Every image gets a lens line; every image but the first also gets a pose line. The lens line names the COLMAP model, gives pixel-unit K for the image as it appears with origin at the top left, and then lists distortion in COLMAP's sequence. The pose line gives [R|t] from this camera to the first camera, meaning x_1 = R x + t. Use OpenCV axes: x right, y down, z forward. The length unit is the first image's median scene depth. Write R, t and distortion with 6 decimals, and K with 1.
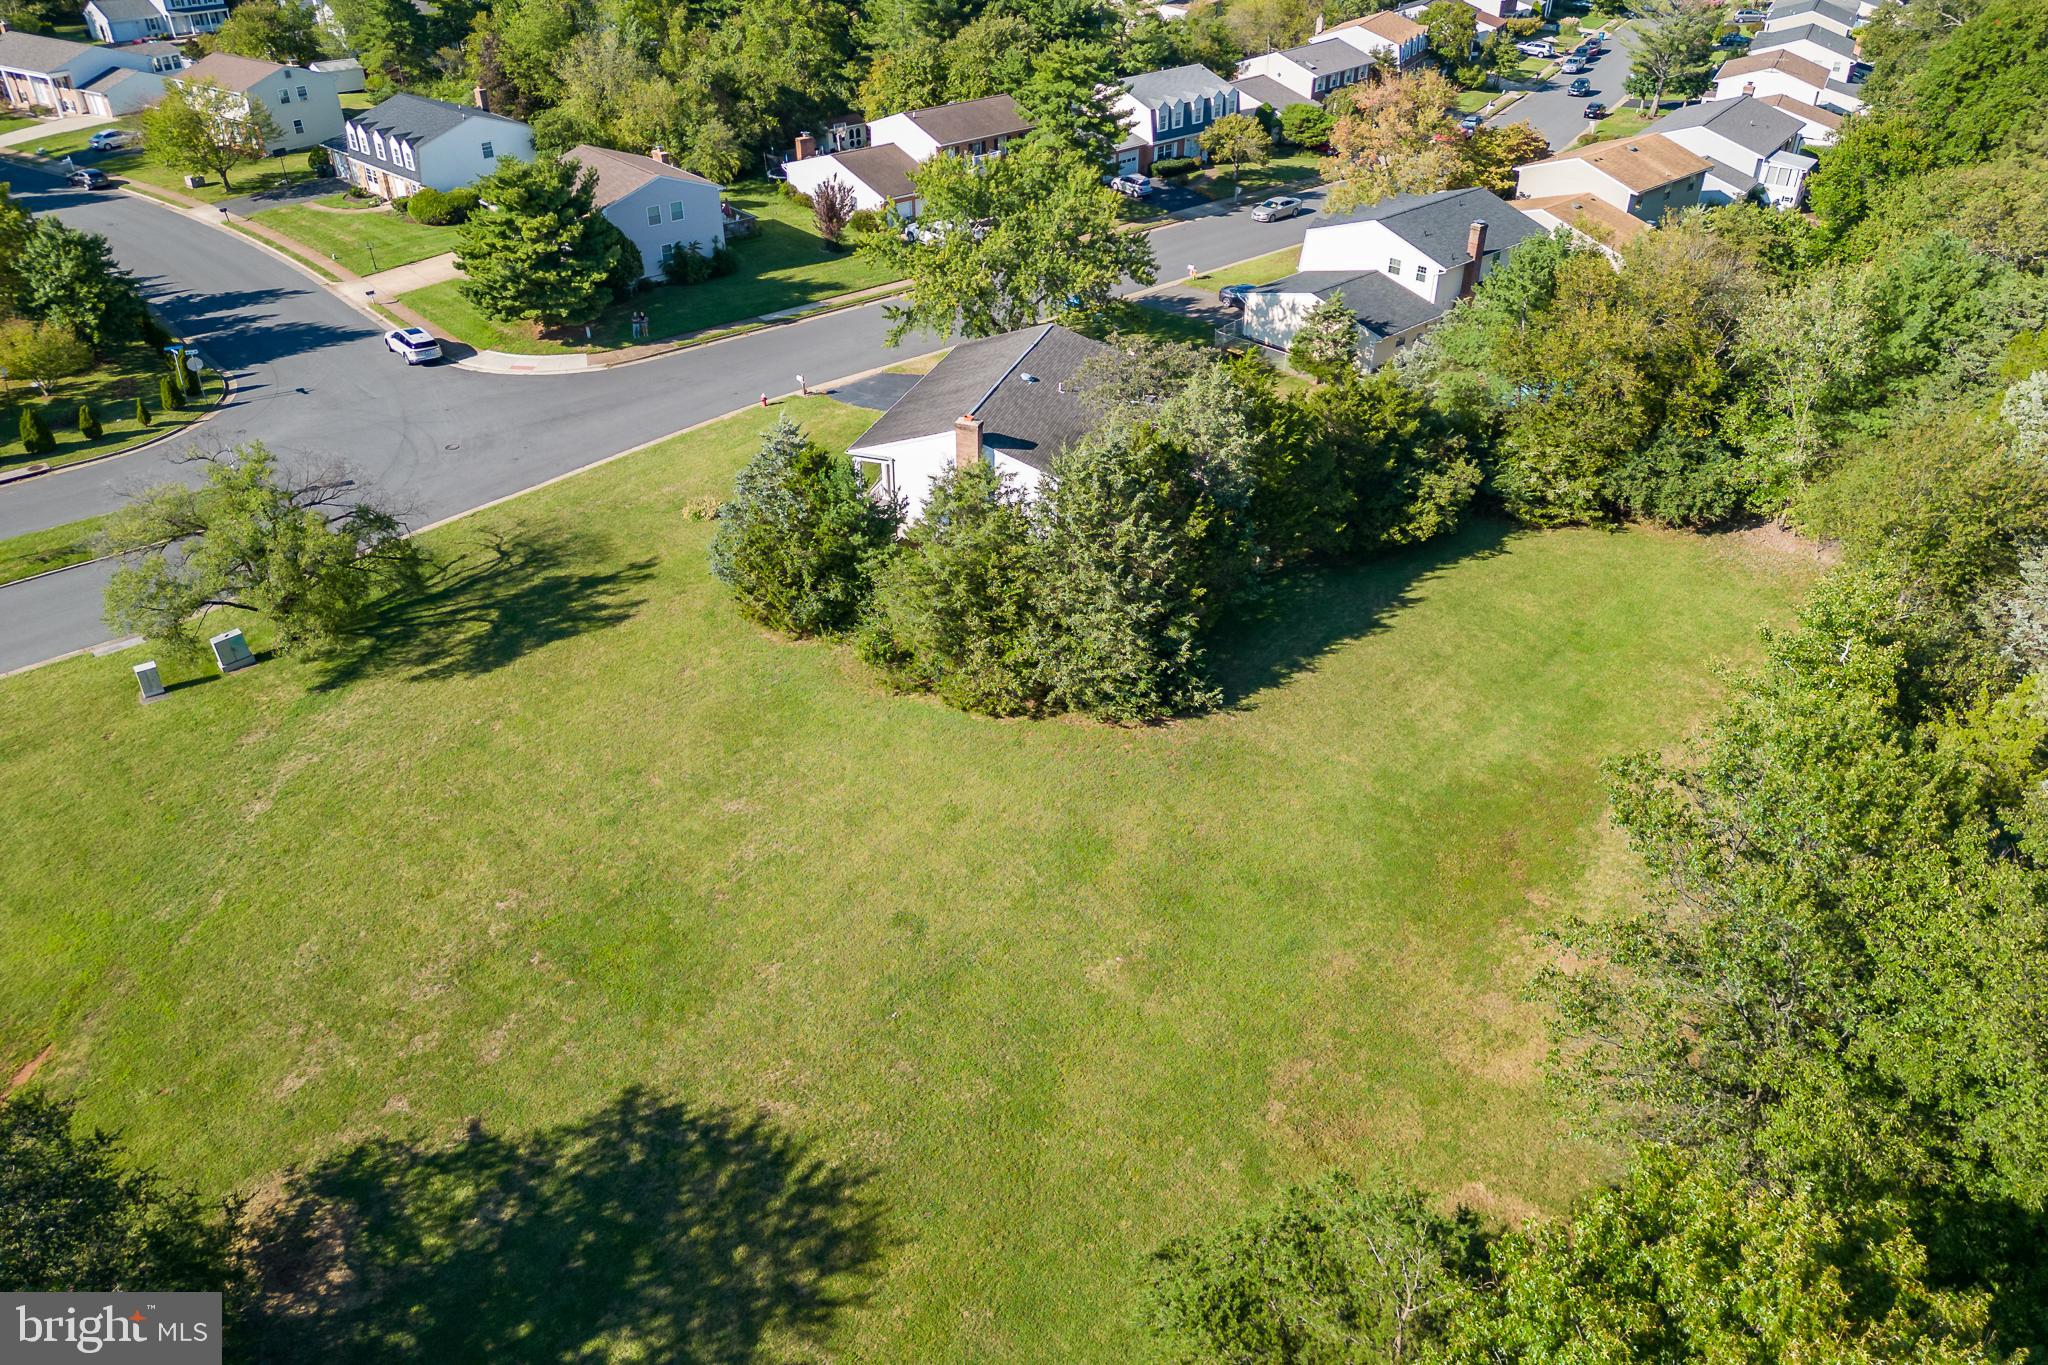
lens RADIAL K [[1420.2, 0, 1004.0], [0, 1420.2, 601.2], [0, 0, 1]] dist [0.057808, -0.050194]
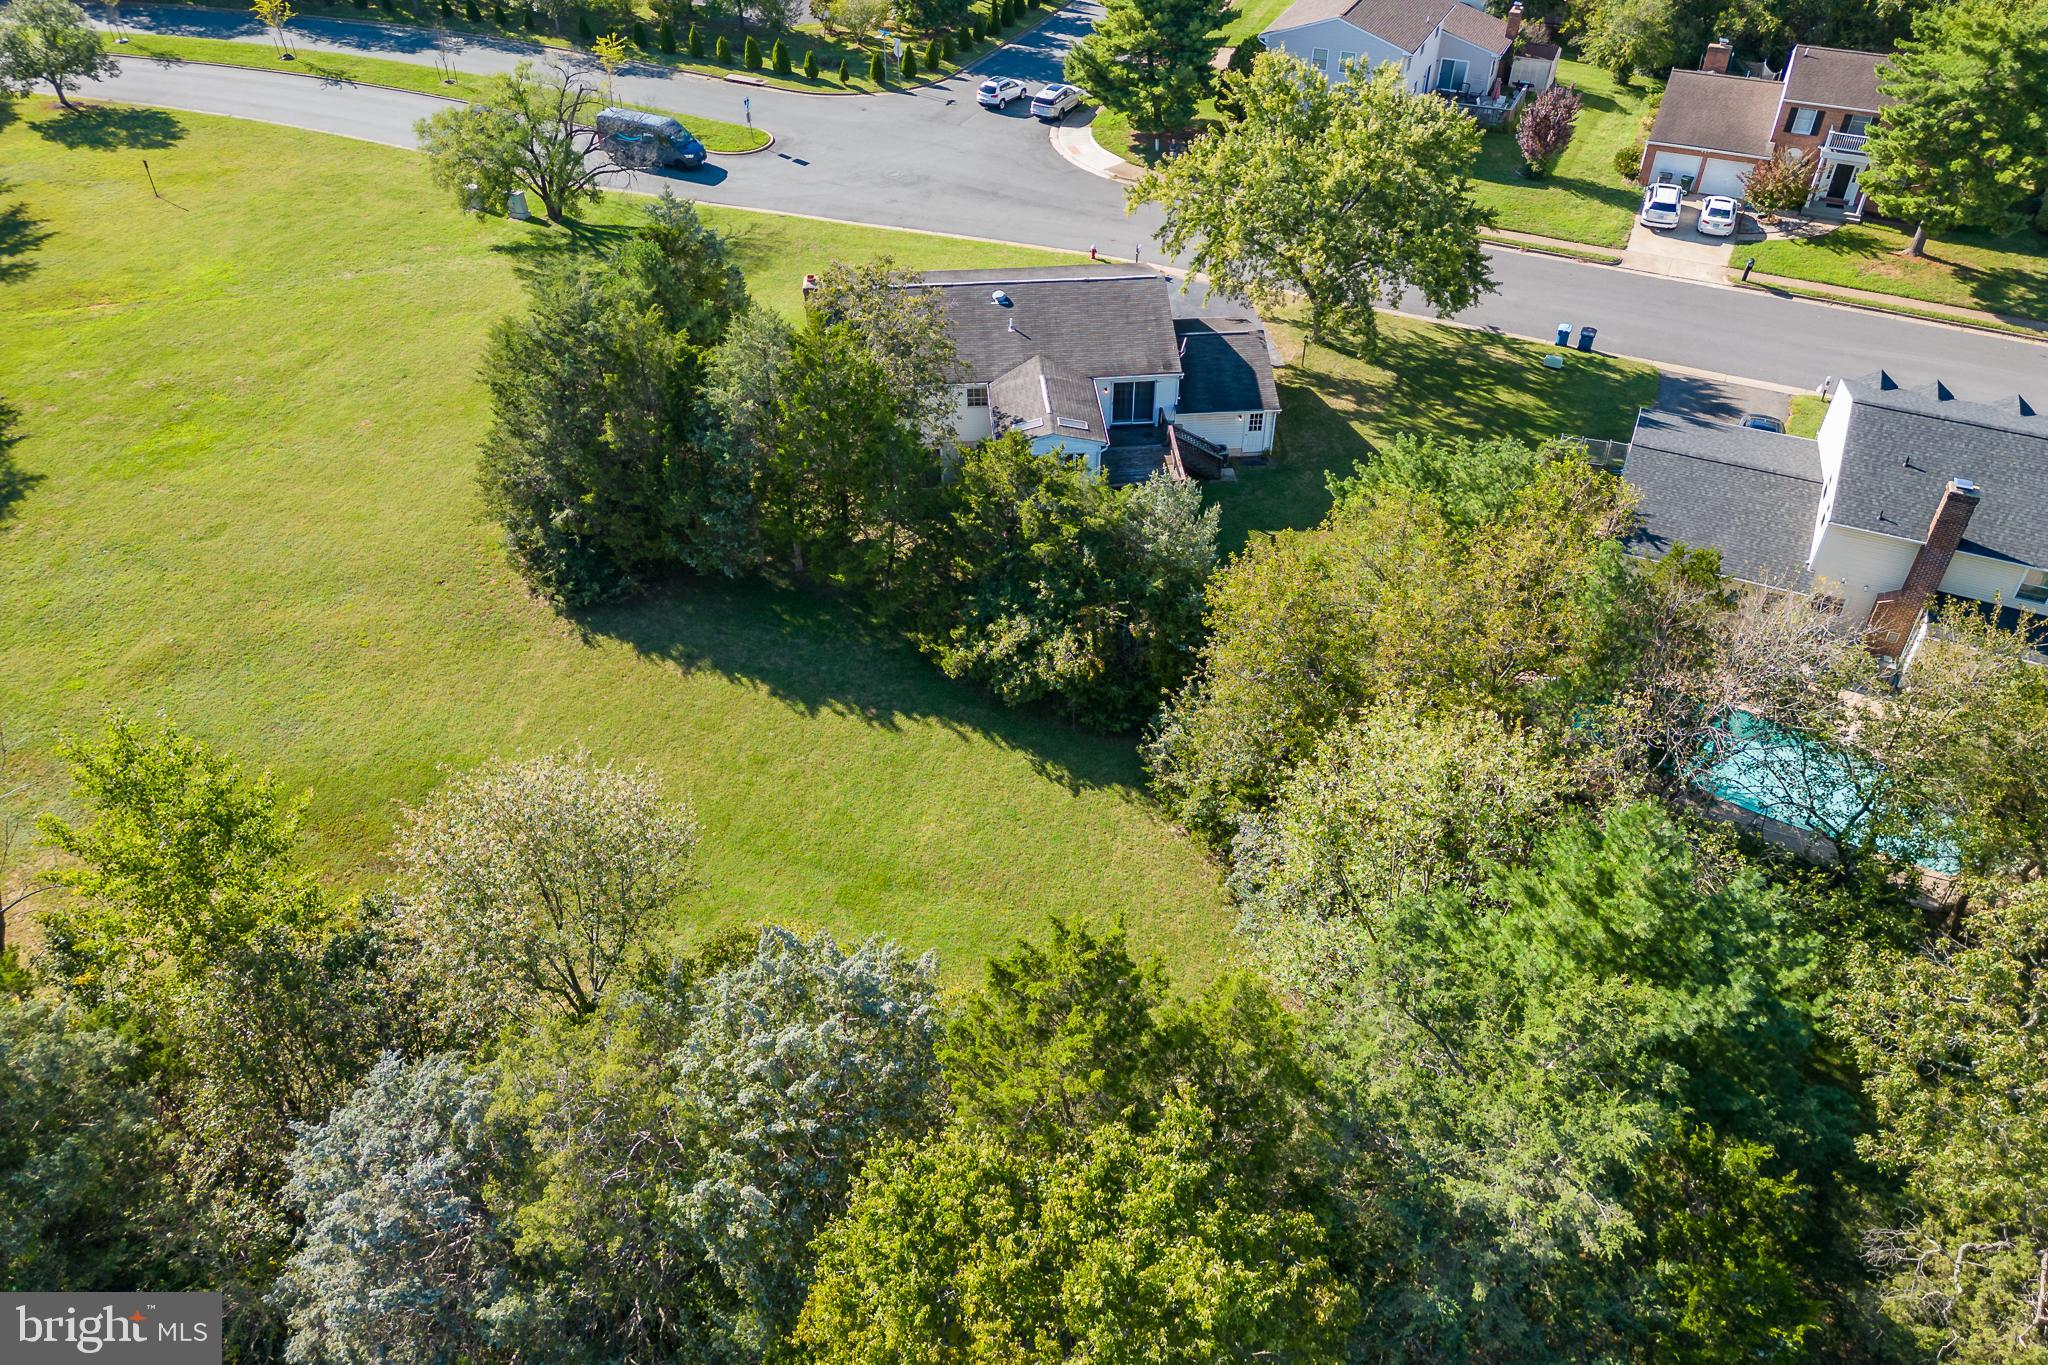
lens RADIAL K [[1420.2, 0, 1023.6], [0, 1420.2, 612.4], [0, 0, 1]] dist [0.057808, -0.050194]
pose [[0.400127, 0.561477, -0.724322, 0.777333], [-0.464959, 0.805448, 0.367513, -0.337689], [0.789754, 0.189728, 0.583345, 0.561922]]
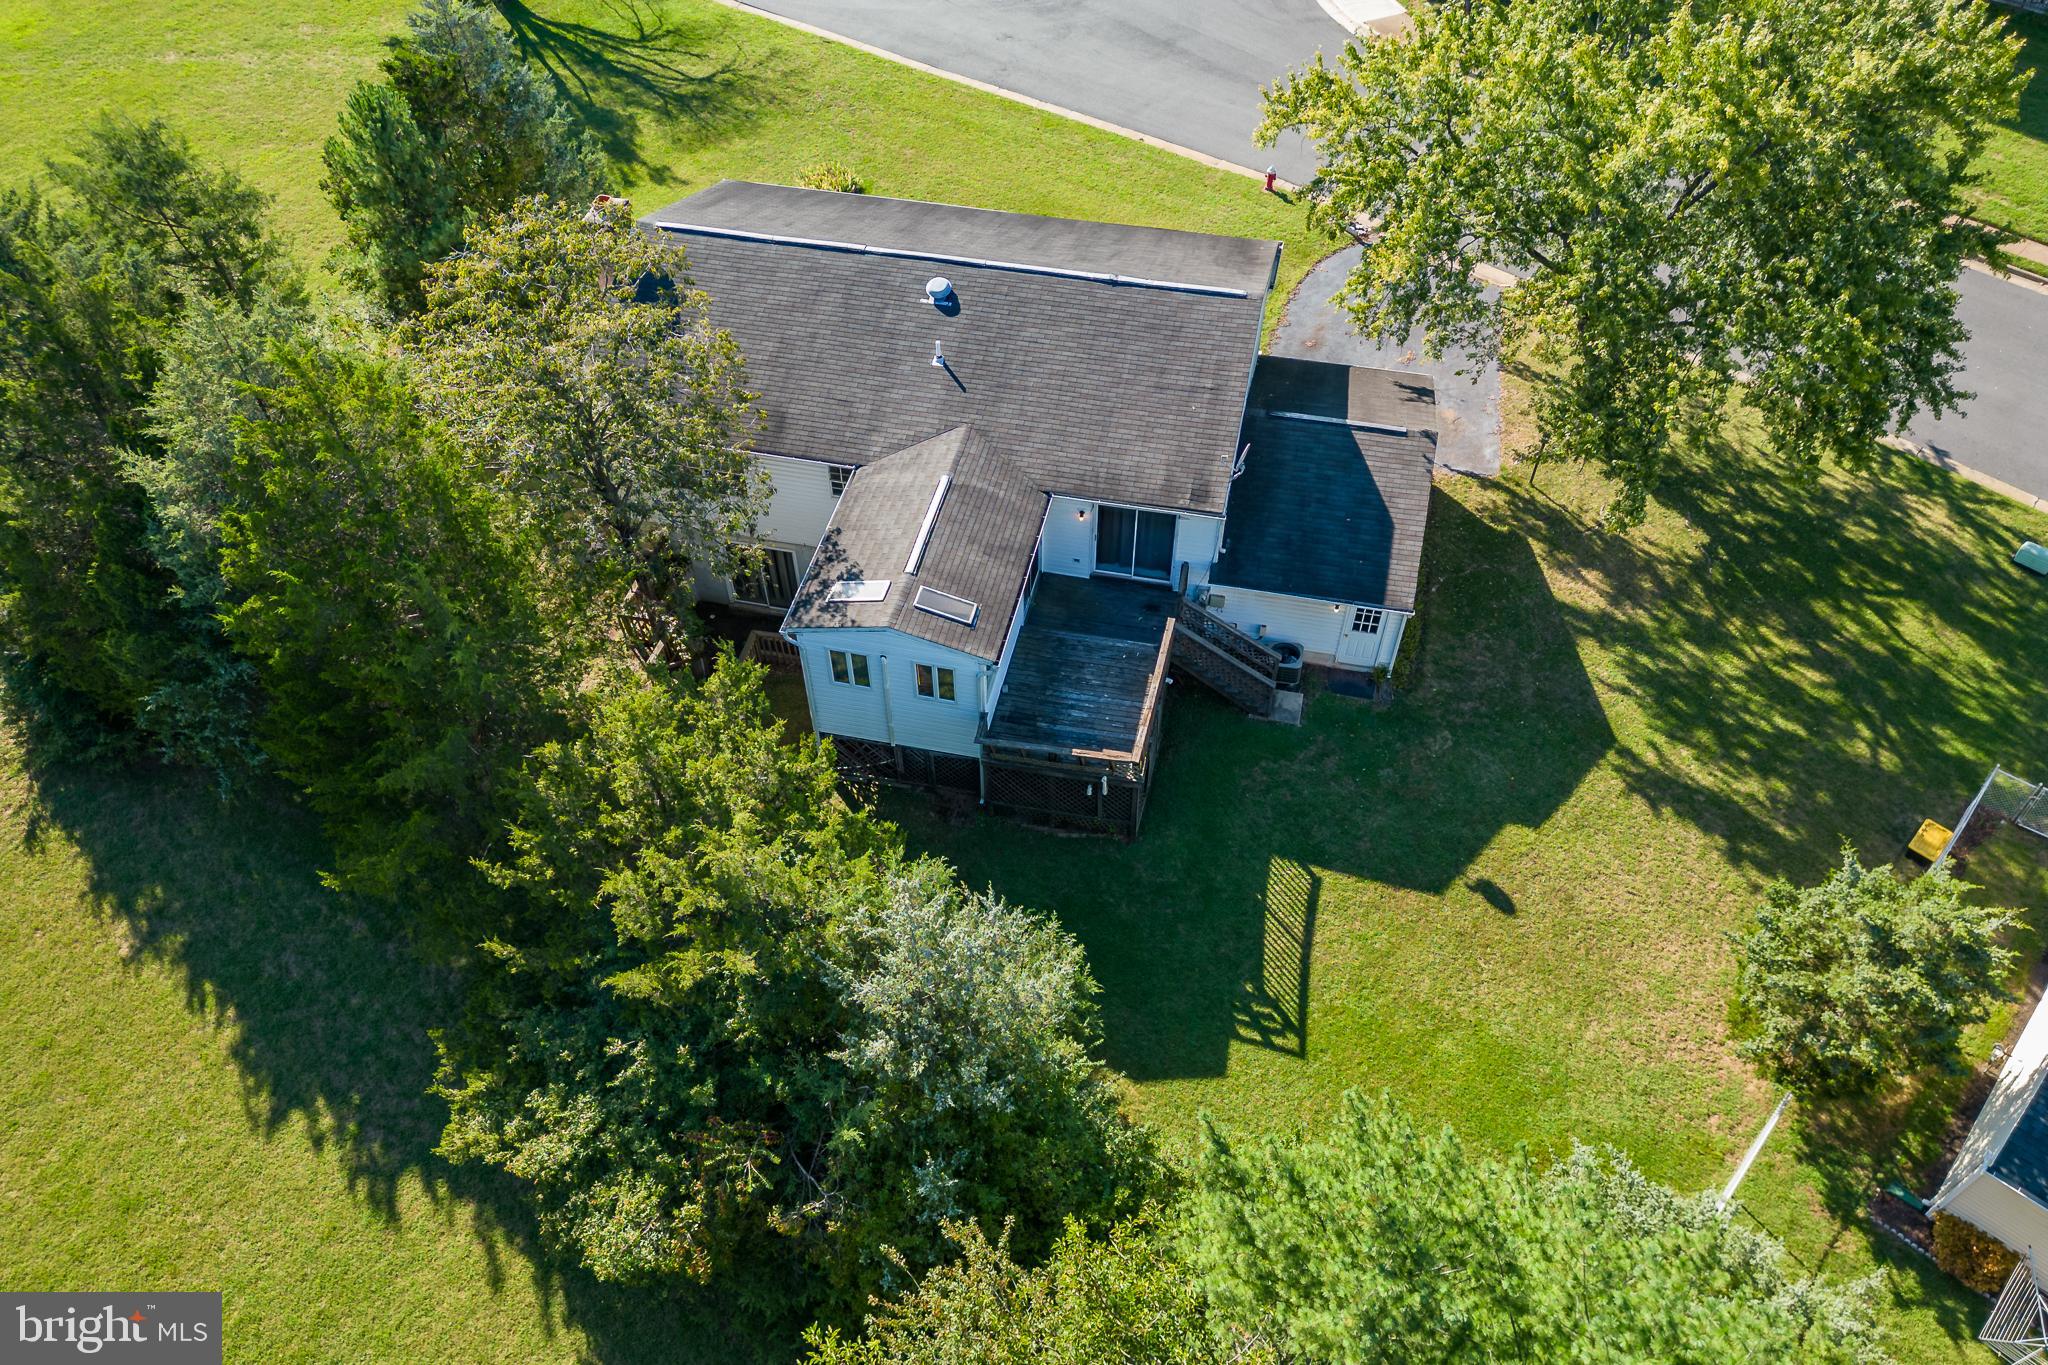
lens RADIAL K [[1420.2, 0, 1027.6], [0, 1420.2, 775.3], [0, 0, 1]] dist [0.057808, -0.050194]
pose [[0.118247, 0.767291, -0.630303, 0.439907], [-0.506283, 0.592640, 0.626462, -0.378757], [0.854222, 0.245035, 0.458545, 0.879623]]
